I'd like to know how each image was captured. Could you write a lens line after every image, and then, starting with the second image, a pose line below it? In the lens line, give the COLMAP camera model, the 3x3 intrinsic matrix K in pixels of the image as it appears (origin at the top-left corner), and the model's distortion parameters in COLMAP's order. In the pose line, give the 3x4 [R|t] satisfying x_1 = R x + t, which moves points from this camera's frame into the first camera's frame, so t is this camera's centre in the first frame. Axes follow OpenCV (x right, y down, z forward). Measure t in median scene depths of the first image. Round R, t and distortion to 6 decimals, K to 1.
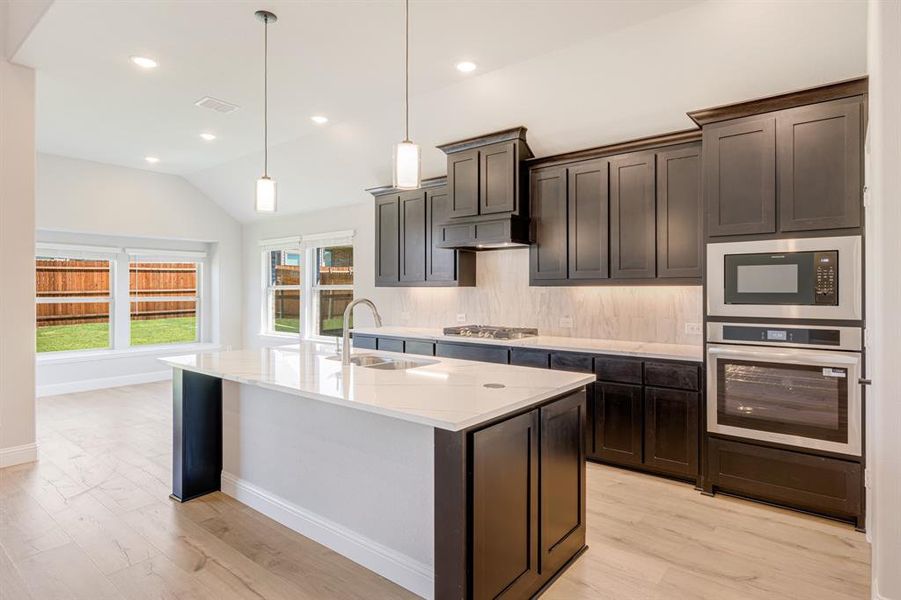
lens RADIAL K [[492.0, 0, 451.8], [0, 492.0, 288.8], [0, 0, 1]] dist [-0.000355, 0.000006]
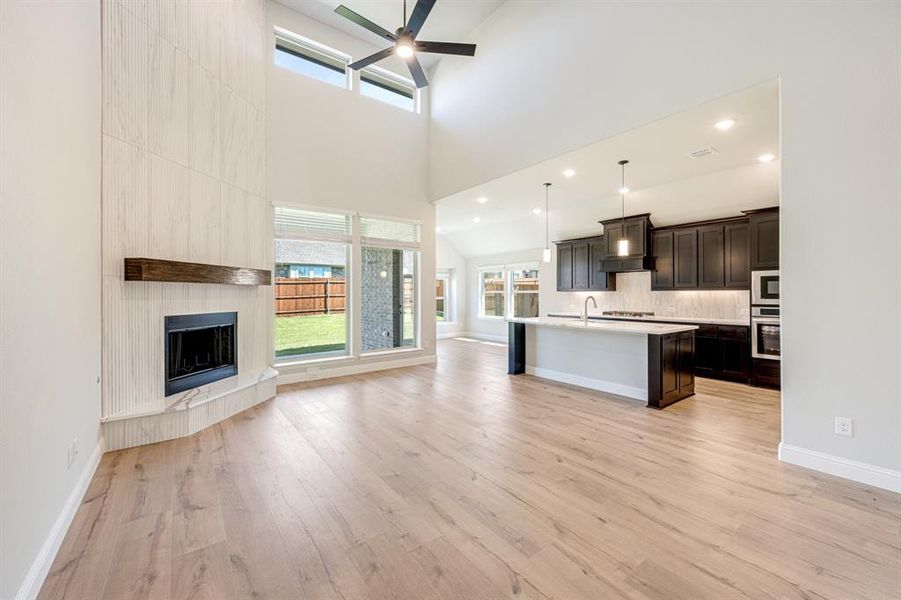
lens RADIAL K [[358.6, 0, 452.6], [0, 358.6, 292.1], [0, 0, 1]] dist [-0.001149, -0.000073]
pose [[0.970645, -0.003023, -0.240499, -0.293899], [0.002428, 0.999993, -0.002772, 0.001861], [0.240505, 0.002107, 0.970646, -0.654296]]
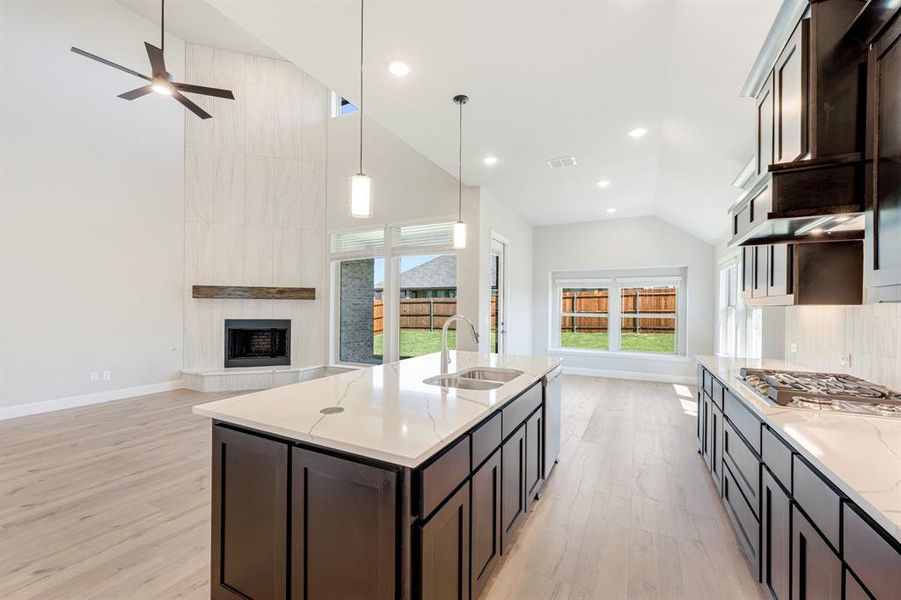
lens RADIAL K [[369.9, 0, 447.7], [0, 369.9, 306.2], [0, 0, 1]] dist [0.000206, 0.000008]
pose [[0.194348, 0.000974, -0.980932, 0.439978], [-0.007038, 0.999975, -0.000401, -0.001440], [0.980907, 0.006982, 0.194350, 0.586687]]
